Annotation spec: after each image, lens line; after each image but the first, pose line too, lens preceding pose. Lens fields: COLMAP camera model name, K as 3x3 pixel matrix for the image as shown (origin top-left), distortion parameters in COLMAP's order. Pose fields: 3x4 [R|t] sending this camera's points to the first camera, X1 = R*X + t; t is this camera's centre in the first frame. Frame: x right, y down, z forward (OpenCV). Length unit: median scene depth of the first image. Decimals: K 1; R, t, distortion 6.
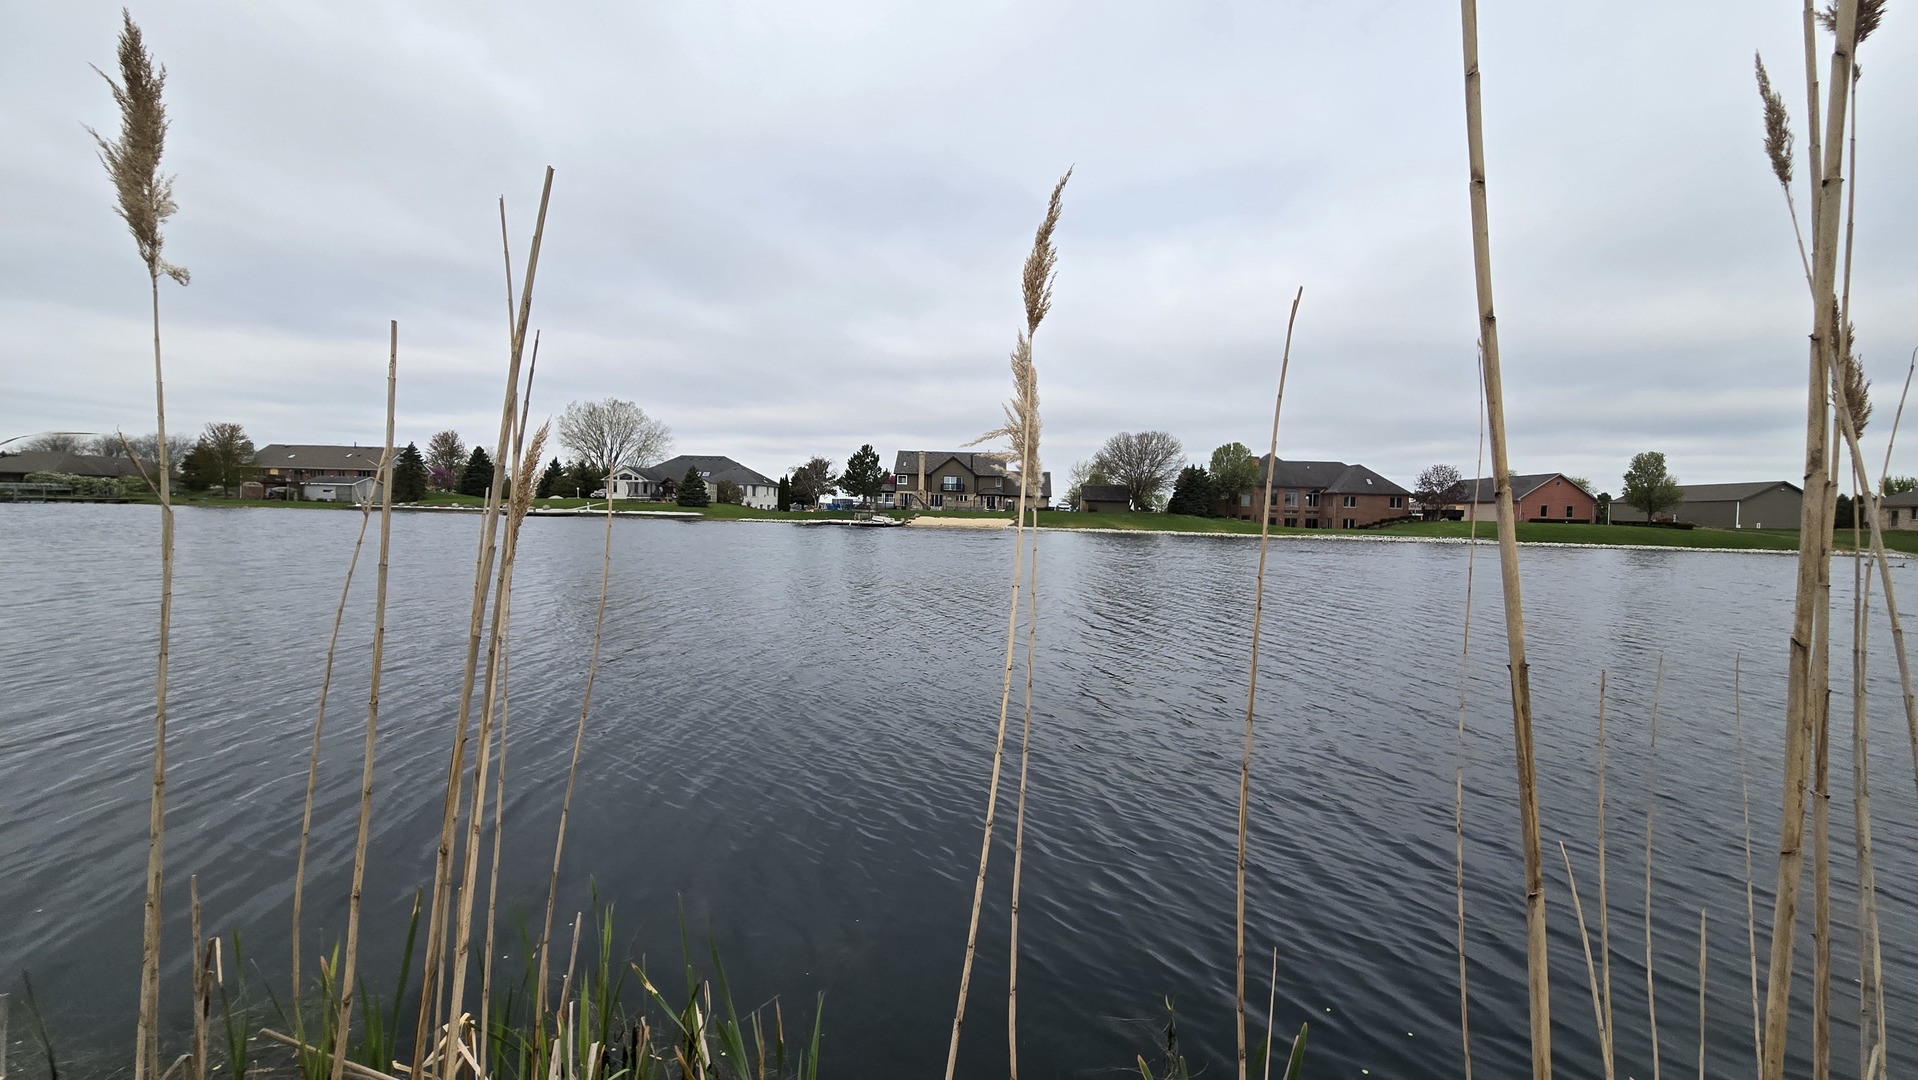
lens RADIAL K [[783.8, 0, 956.3], [0, 783.8, 540.7], [0, 0, 1]] dist [-0.001932, -0.000375]
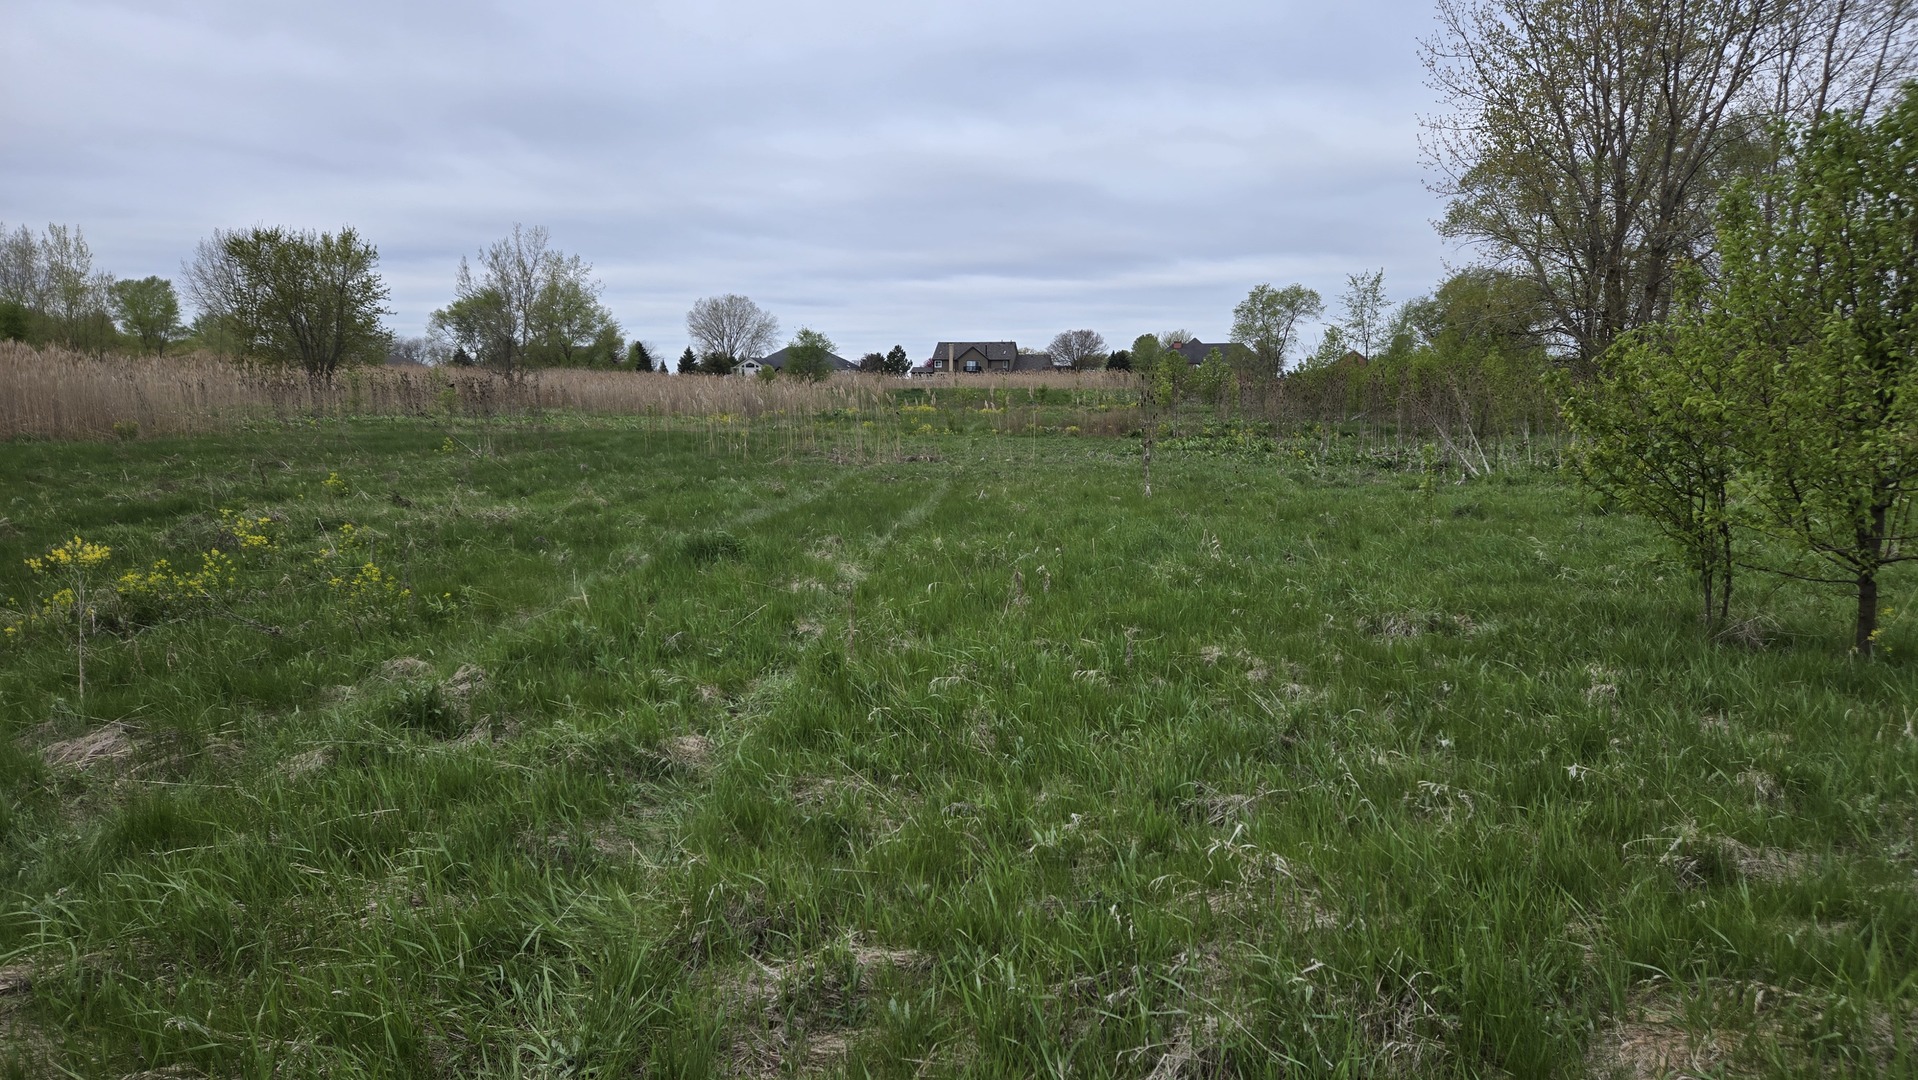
lens RADIAL K [[1245.7, 0, 959.2], [0, 1245.7, 556.8], [0, 0, 1]] dist [0.064393, -0.005863]
pose [[0.979547, 0.005964, -0.201127, 0.426252], [0.014505, 0.994867, 0.100145, 0.044009], [0.200692, -0.101014, 0.974433, -1.224167]]
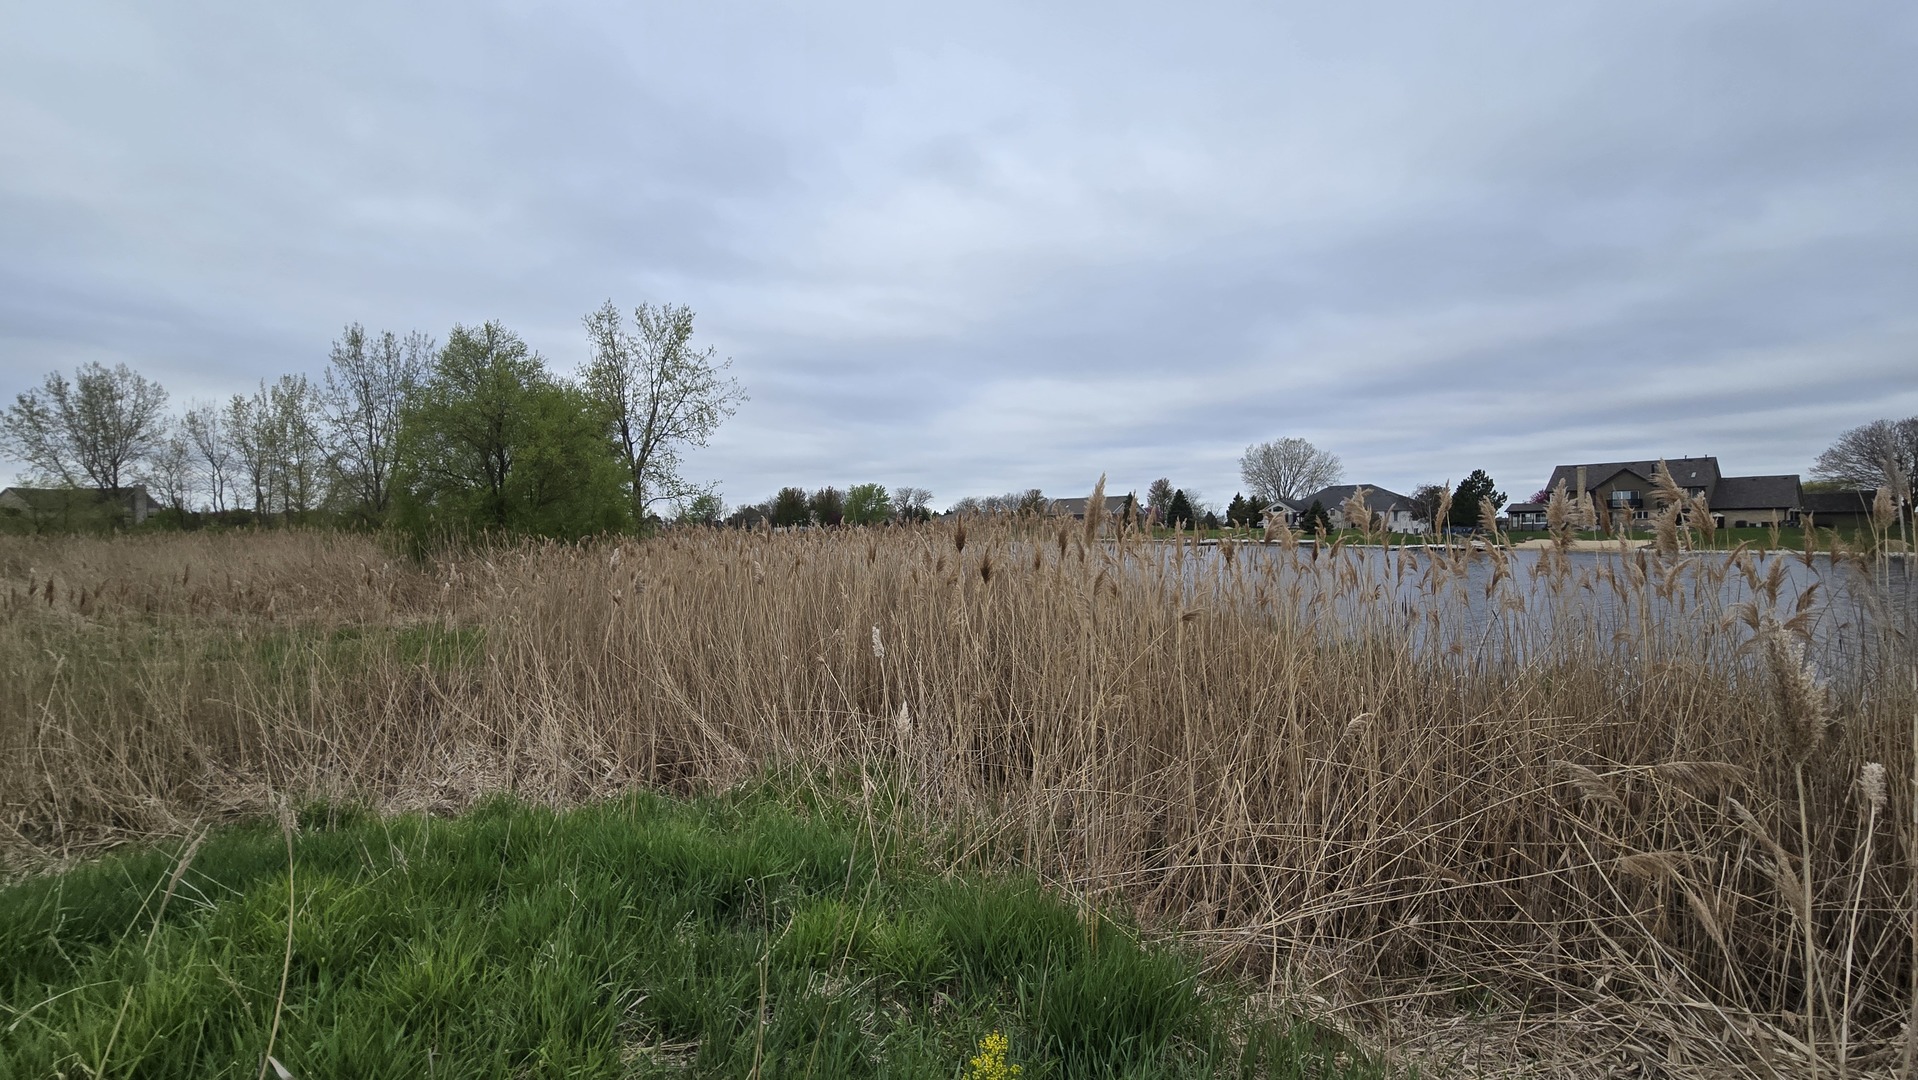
lens RADIAL K [[783.8, 0, 963.7], [0, 783.8, 527.0], [0, 0, 1]] dist [-0.001932, -0.000375]
pose [[0.647292, -0.033008, -0.761527, 0.184885], [0.000179, 0.999069, -0.043152, -0.003355], [0.762242, 0.027795, 0.646695, -0.138292]]
